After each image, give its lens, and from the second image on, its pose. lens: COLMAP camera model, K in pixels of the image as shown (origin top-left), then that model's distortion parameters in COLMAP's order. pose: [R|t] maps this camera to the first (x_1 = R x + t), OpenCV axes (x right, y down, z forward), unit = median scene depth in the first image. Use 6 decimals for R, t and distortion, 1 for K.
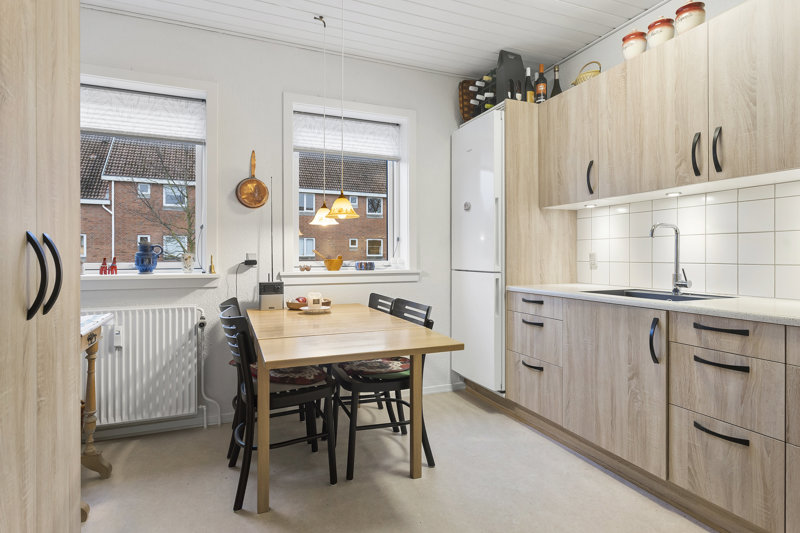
lens RADIAL K [[422.7, 0, 399.4], [0, 422.7, 260.6], [0, 0, 1]] dist [0.005504, -0.002153]
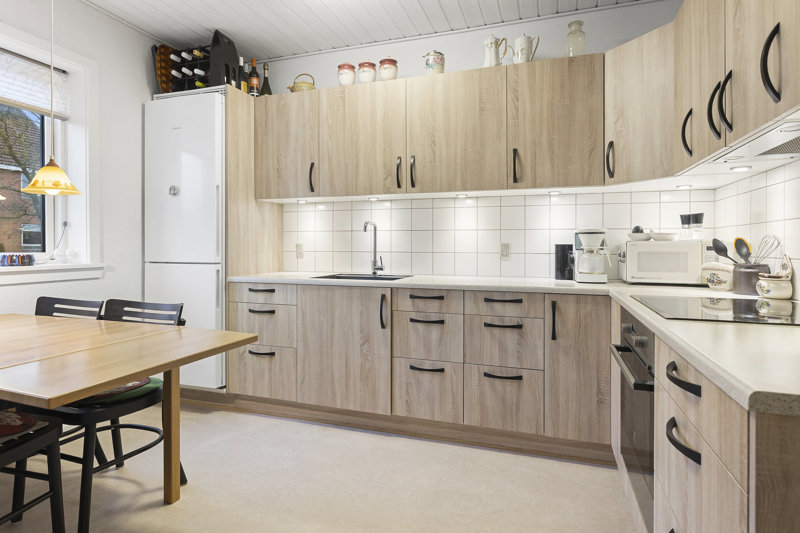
lens RADIAL K [[433.8, 0, 399.7], [0, 433.8, 251.8], [0, 0, 1]] dist [0.006640, 0.001232]
pose [[0.666815, -0.008592, 0.745174, -0.270047], [0.005992, 0.999963, 0.006169, -0.002355], [-0.745199, 0.000352, 0.666842, 0.050147]]
